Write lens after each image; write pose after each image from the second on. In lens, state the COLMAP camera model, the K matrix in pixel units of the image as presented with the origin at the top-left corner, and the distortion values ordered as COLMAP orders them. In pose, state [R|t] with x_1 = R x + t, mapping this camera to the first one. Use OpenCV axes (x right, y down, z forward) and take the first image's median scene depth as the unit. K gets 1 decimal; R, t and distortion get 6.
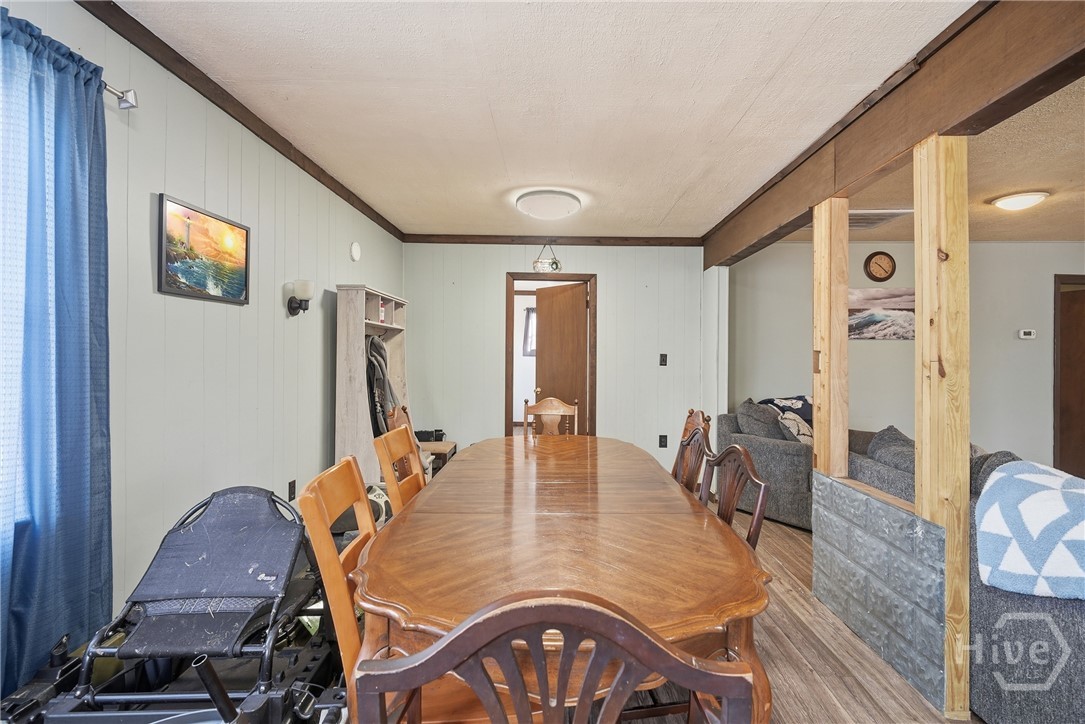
lens RADIAL K [[514.3, 0, 543.9], [0, 514.3, 348.9], [0, 0, 1]] dist [-0.003004, -0.000964]
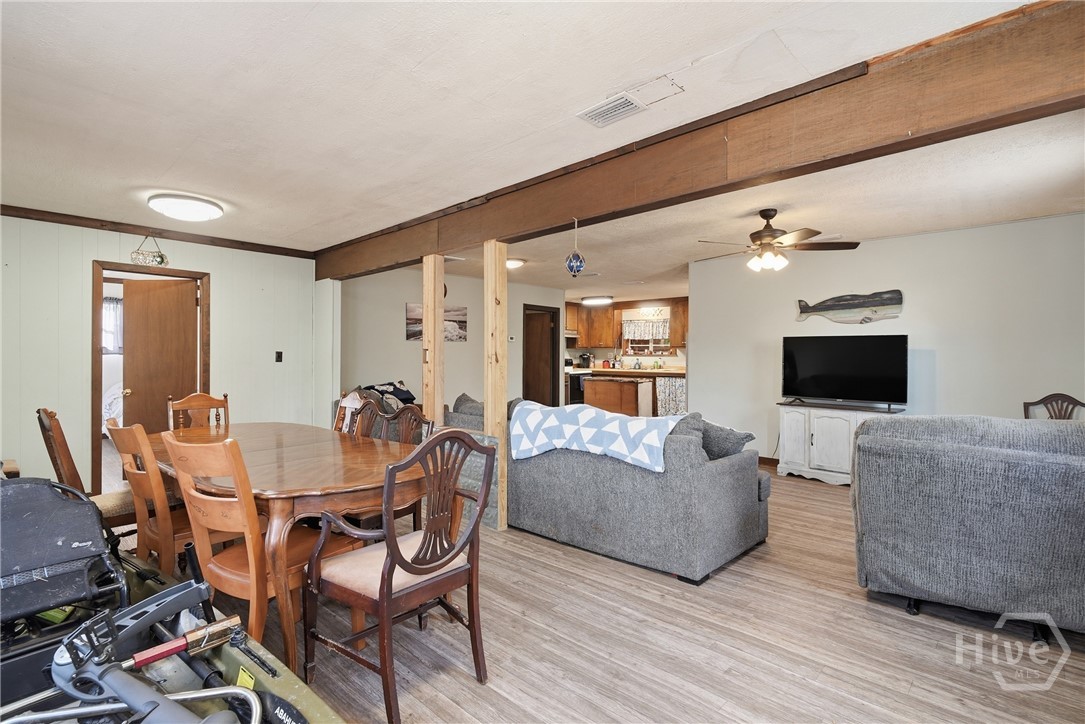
lens RADIAL K [[508.3, 0, 545.4], [0, 508.3, 356.6], [0, 0, 1]] dist [-0.000596, -0.000672]
pose [[0.660650, -0.011465, 0.750606, -0.316679], [-0.004465, 0.999806, 0.019202, -0.003859], [-0.750681, -0.016037, 0.660471, -0.242812]]
